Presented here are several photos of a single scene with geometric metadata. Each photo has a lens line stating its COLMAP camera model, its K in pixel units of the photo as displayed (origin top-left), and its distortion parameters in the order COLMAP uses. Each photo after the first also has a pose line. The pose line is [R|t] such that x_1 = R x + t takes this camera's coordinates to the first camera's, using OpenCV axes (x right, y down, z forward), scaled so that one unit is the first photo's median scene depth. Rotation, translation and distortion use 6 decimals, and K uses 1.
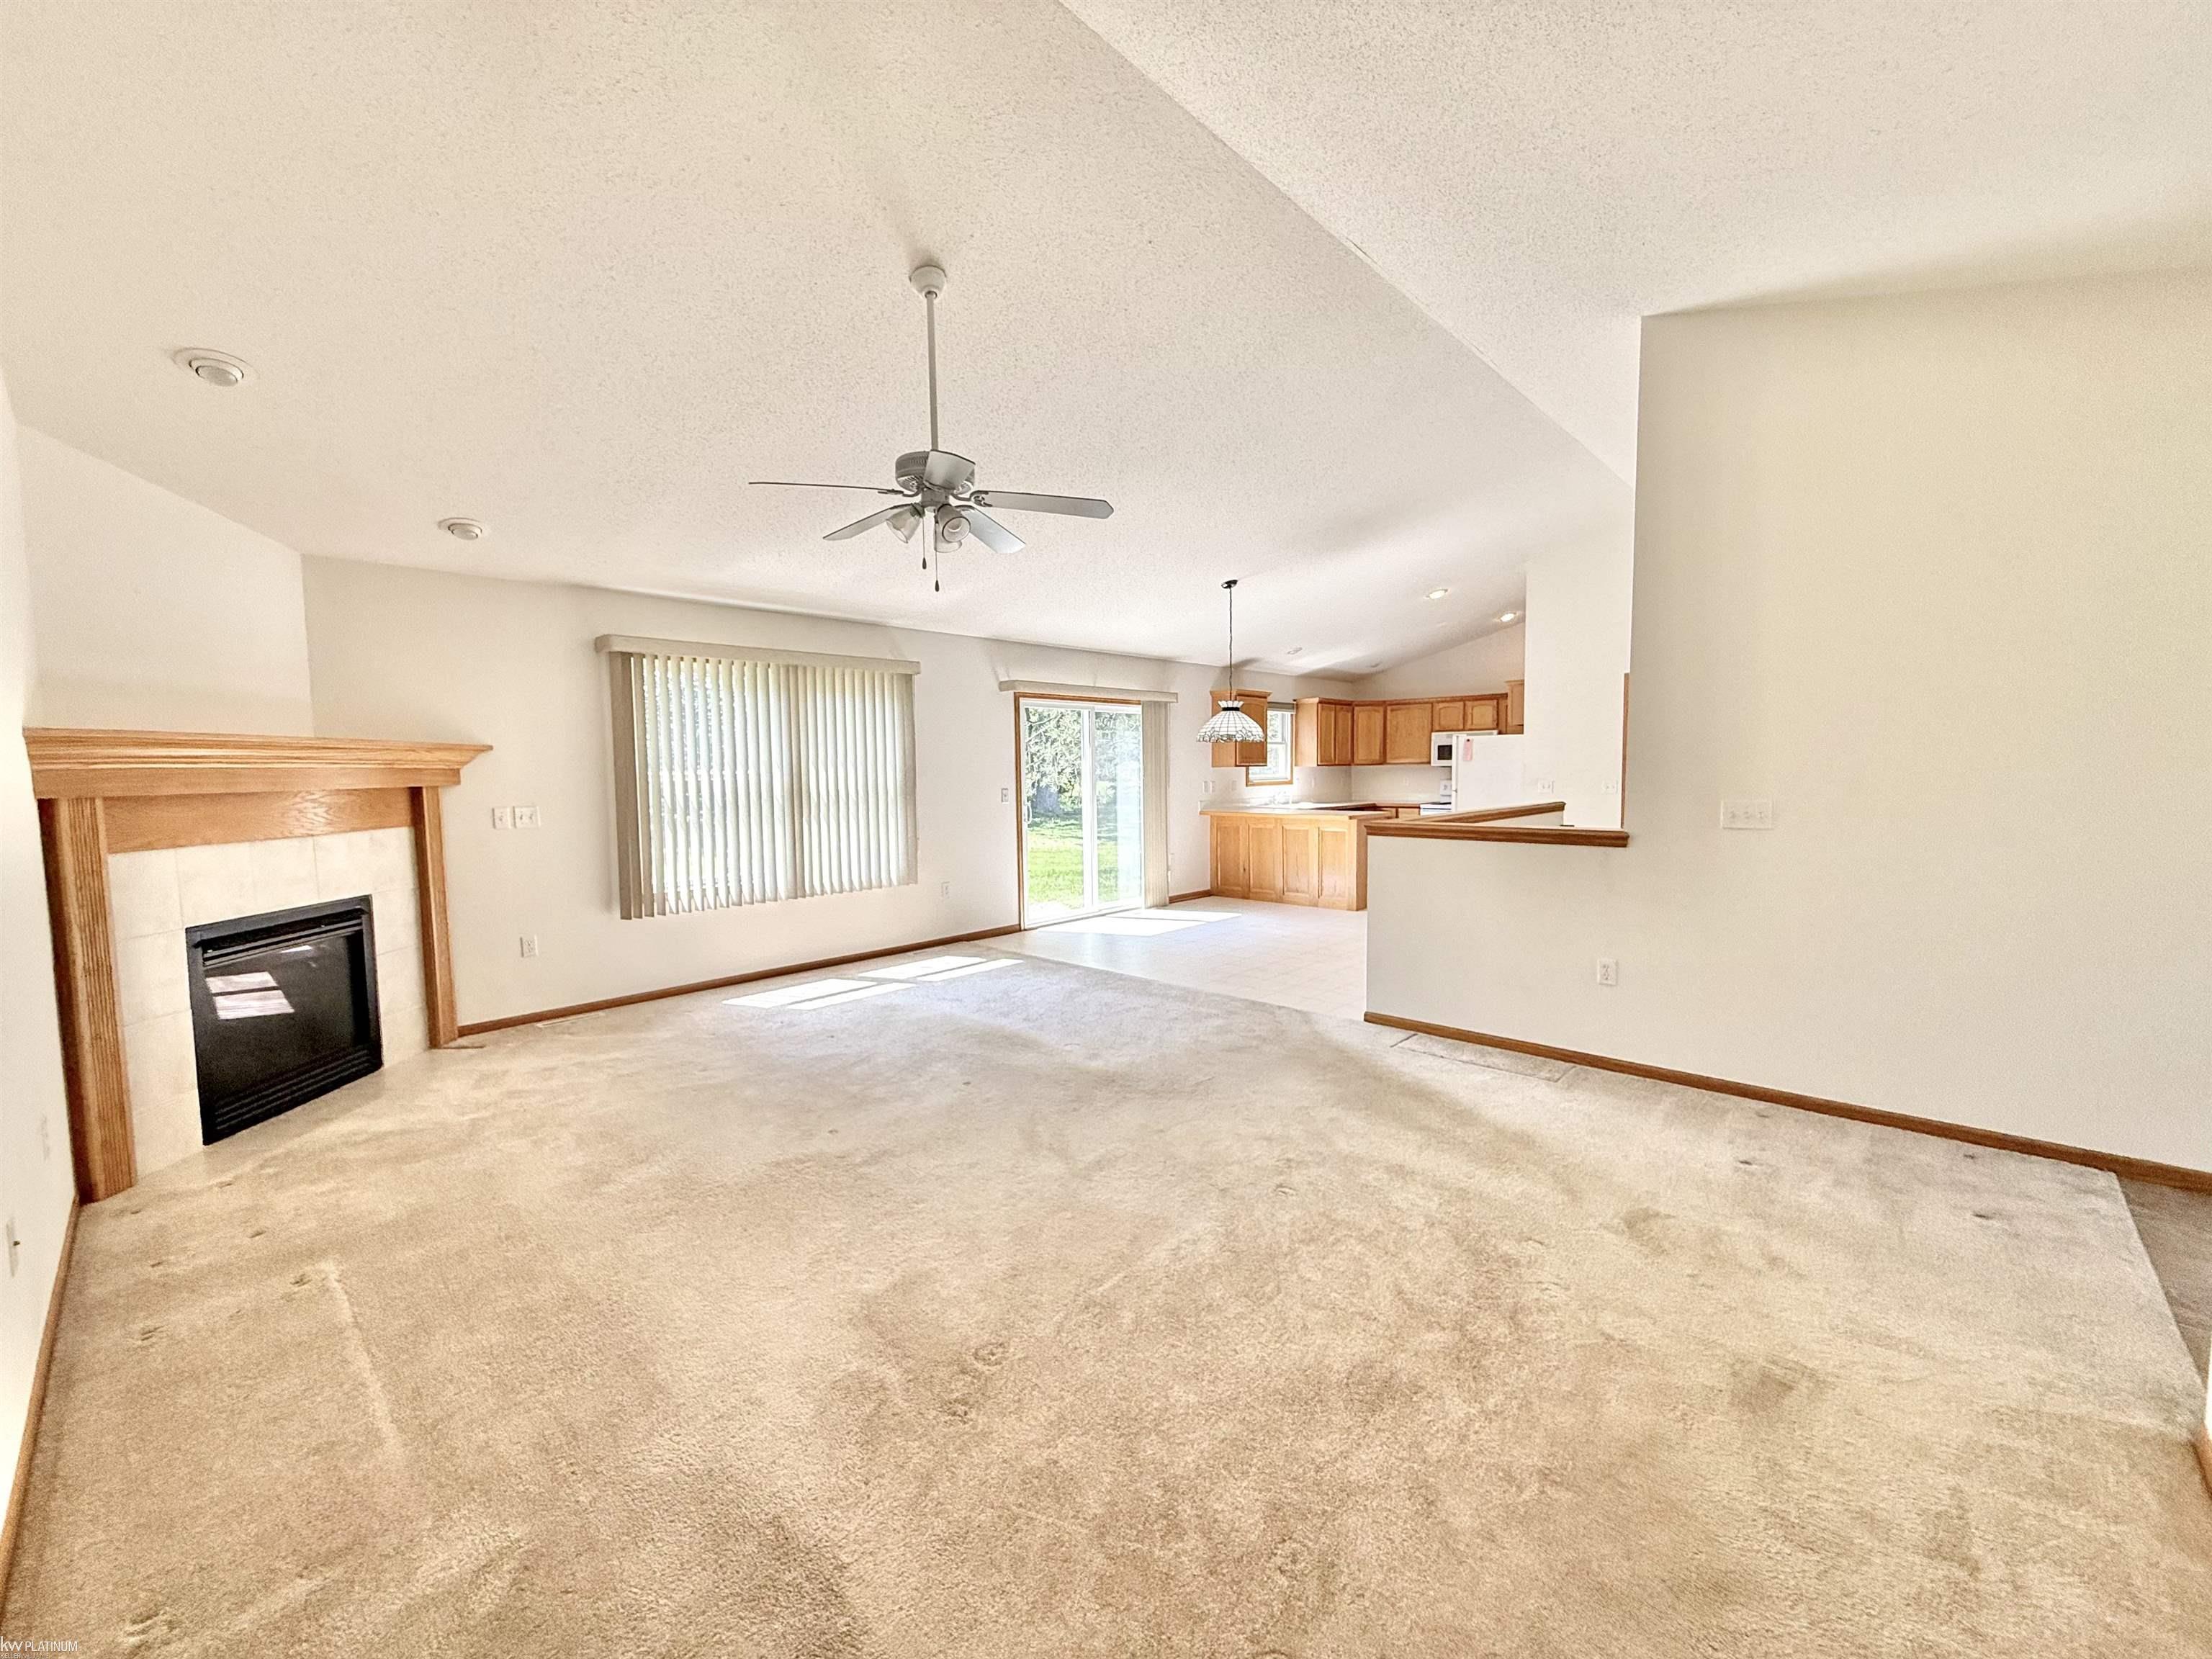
lens RADIAL K [[884.8, 0, 1099.4], [0, 884.8, 831.4], [0, 0, 1]] dist [-0.001388, 0.000855]
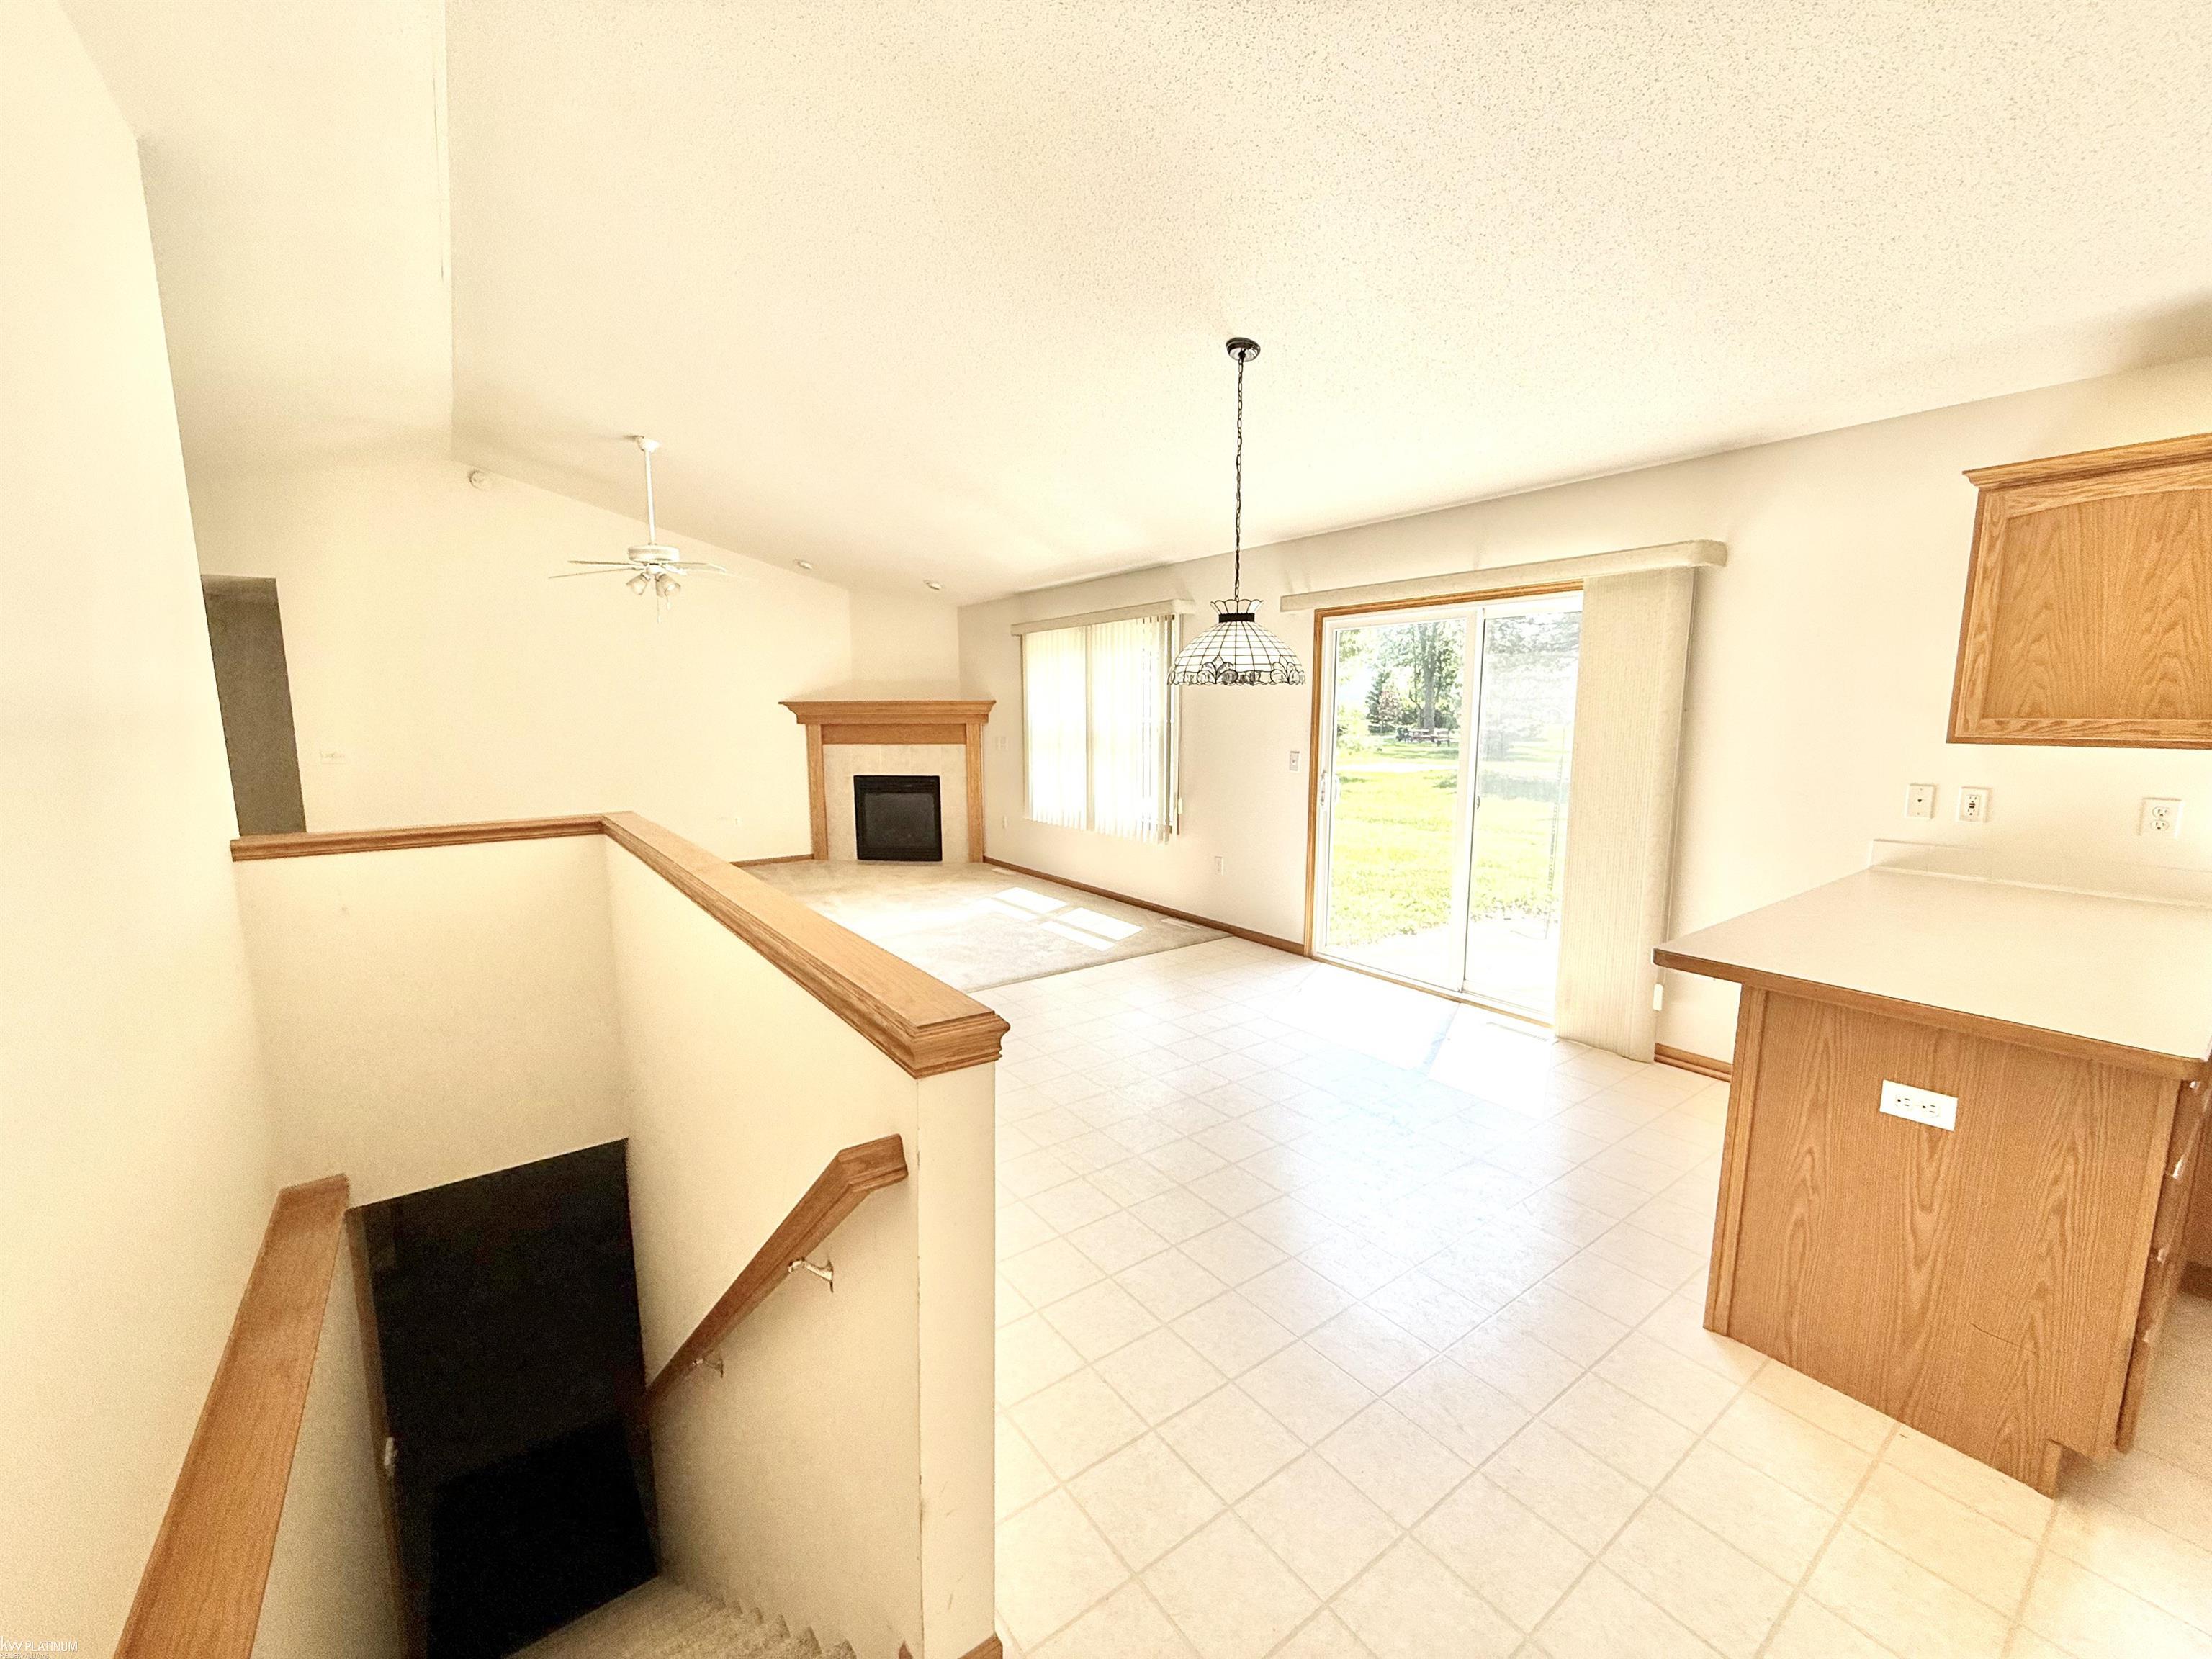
lens RADIAL K [[884.8, 0, 1096.6], [0, 884.8, 831.8], [0, 0, 1]] dist [-0.001388, 0.000855]
pose [[-0.188545, 0.154818, -0.969785, 1.104907], [-0.062603, 0.983593, 0.169194, -0.168964], [0.980067, 0.092612, -0.175759, 1.723983]]
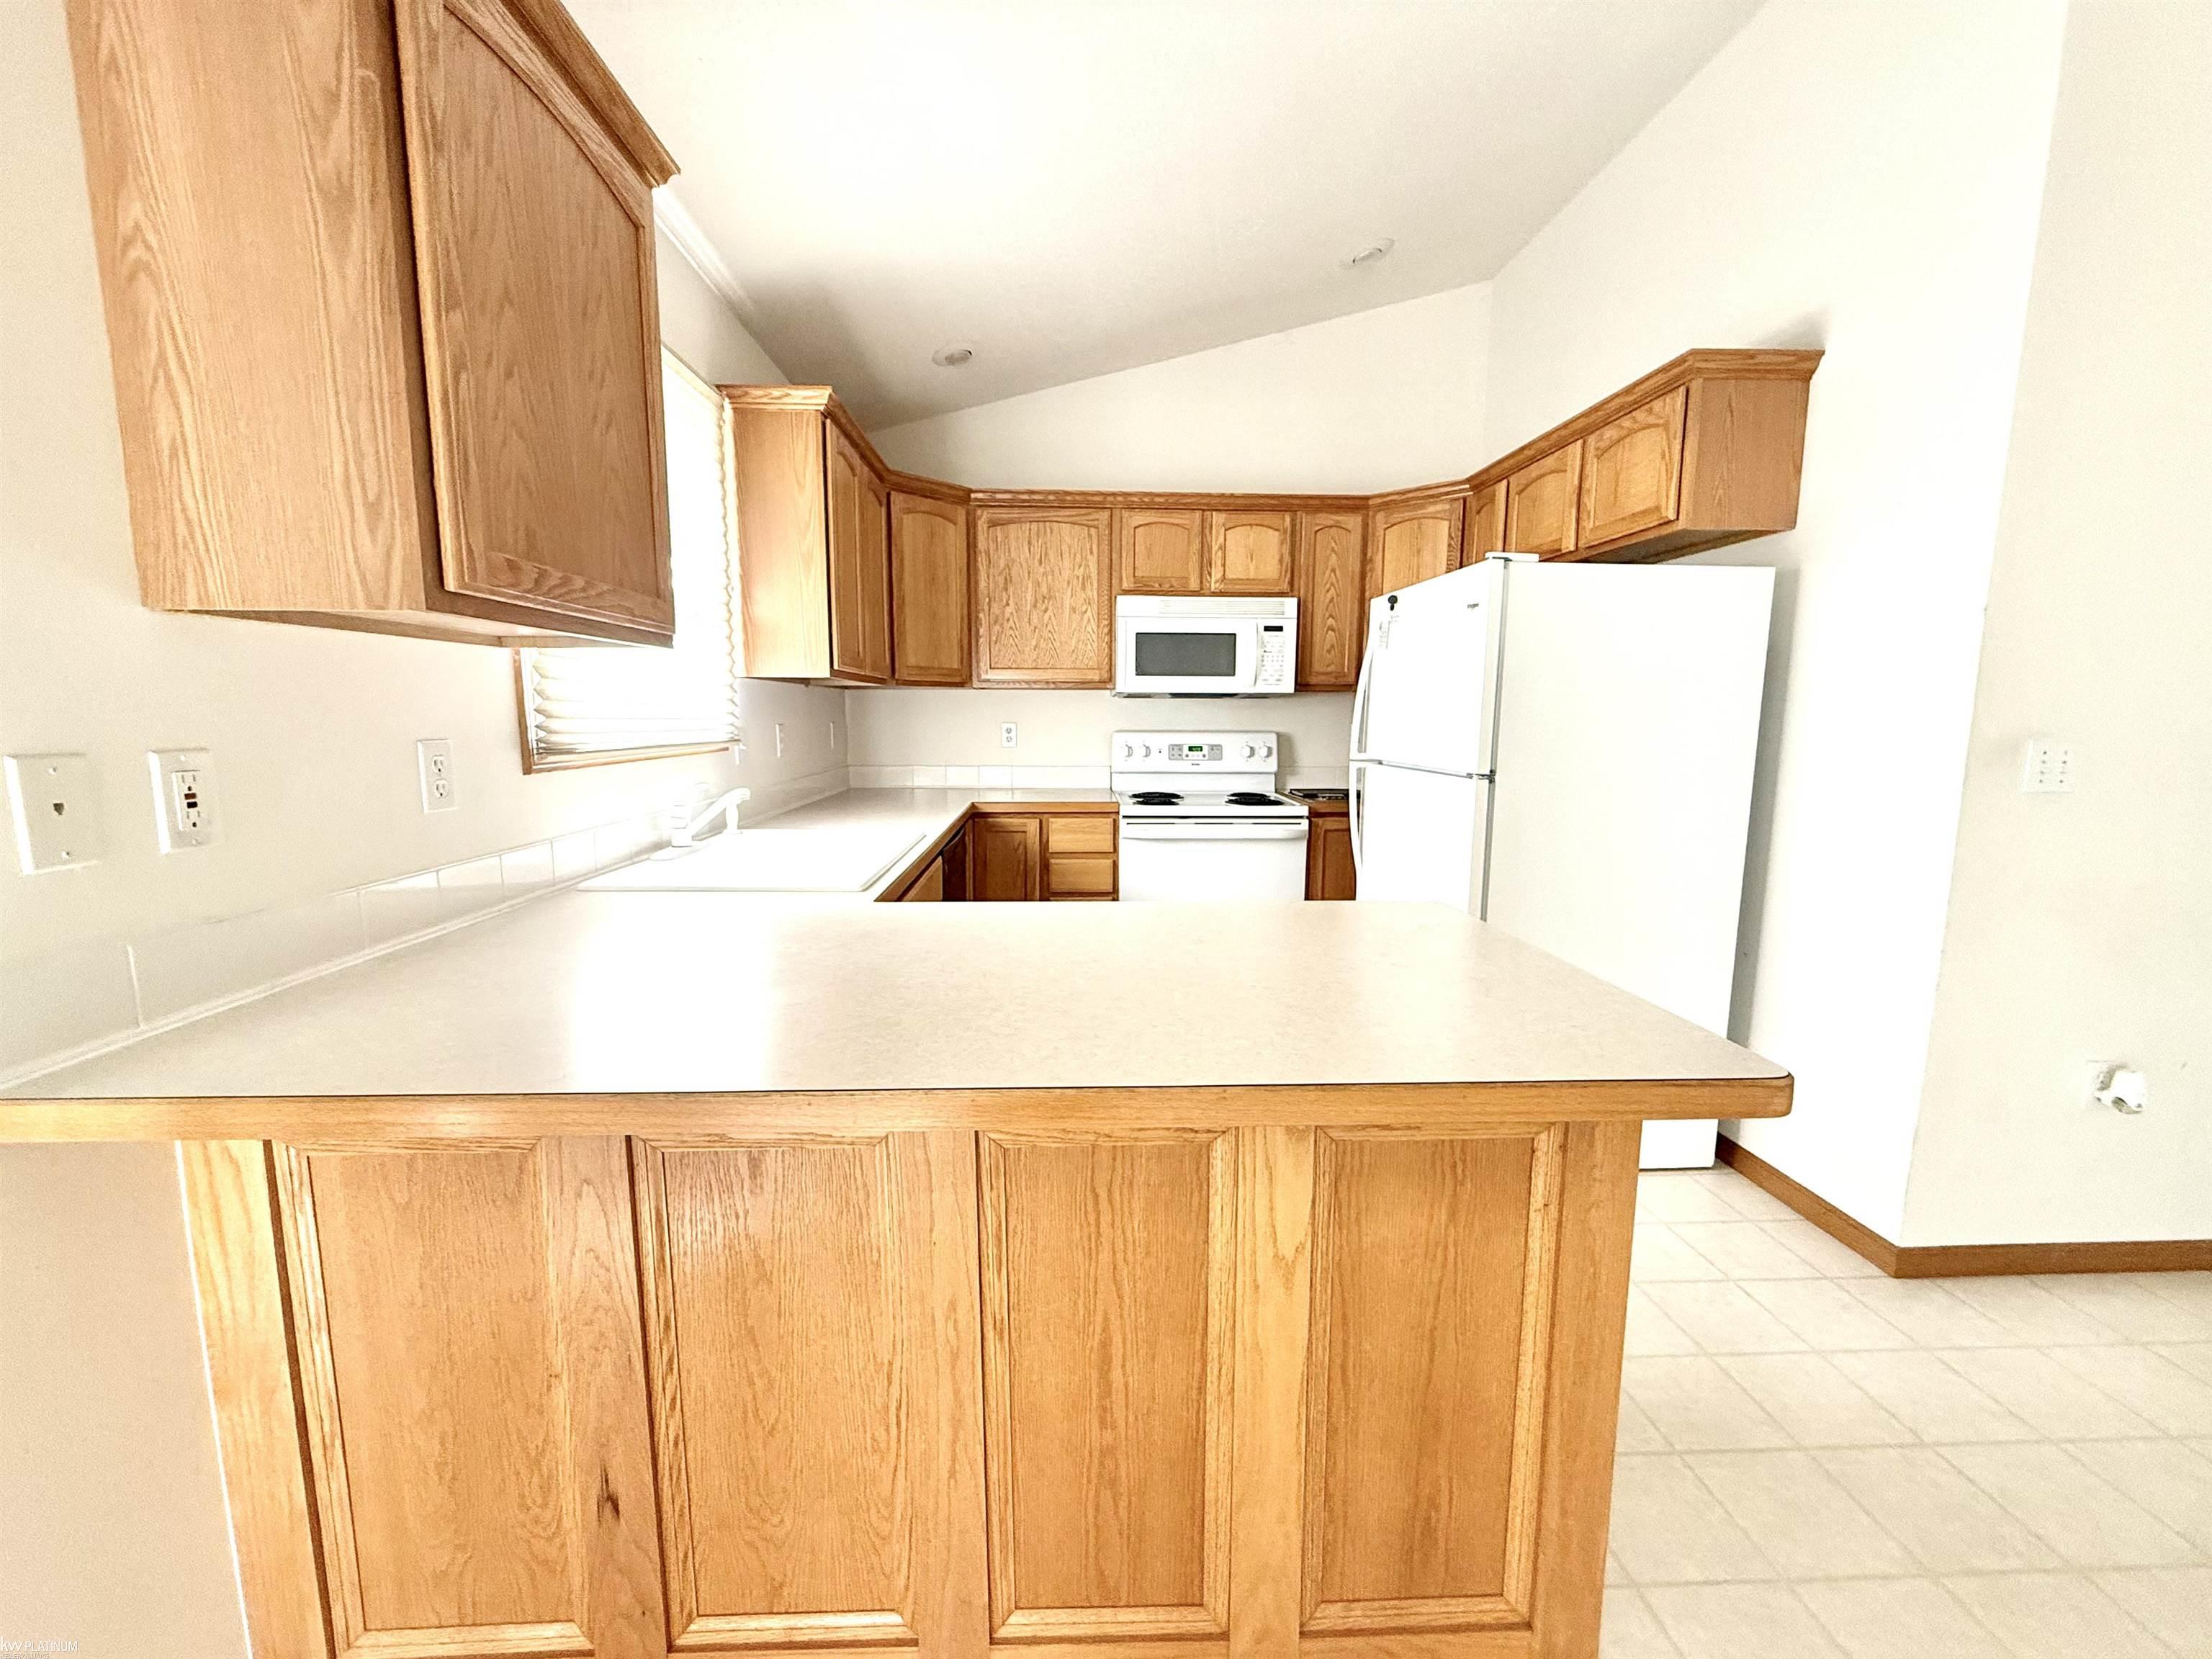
lens RADIAL K [[884.8, 0, 1097.5], [0, 884.8, 824.1], [0, 0, 1]] dist [-0.001388, 0.000855]
pose [[0.699196, -0.071517, 0.711344, 0.297056], [0.033498, 0.997168, 0.067327, -0.116027], [-0.714144, -0.023246, 0.699612, 1.931180]]
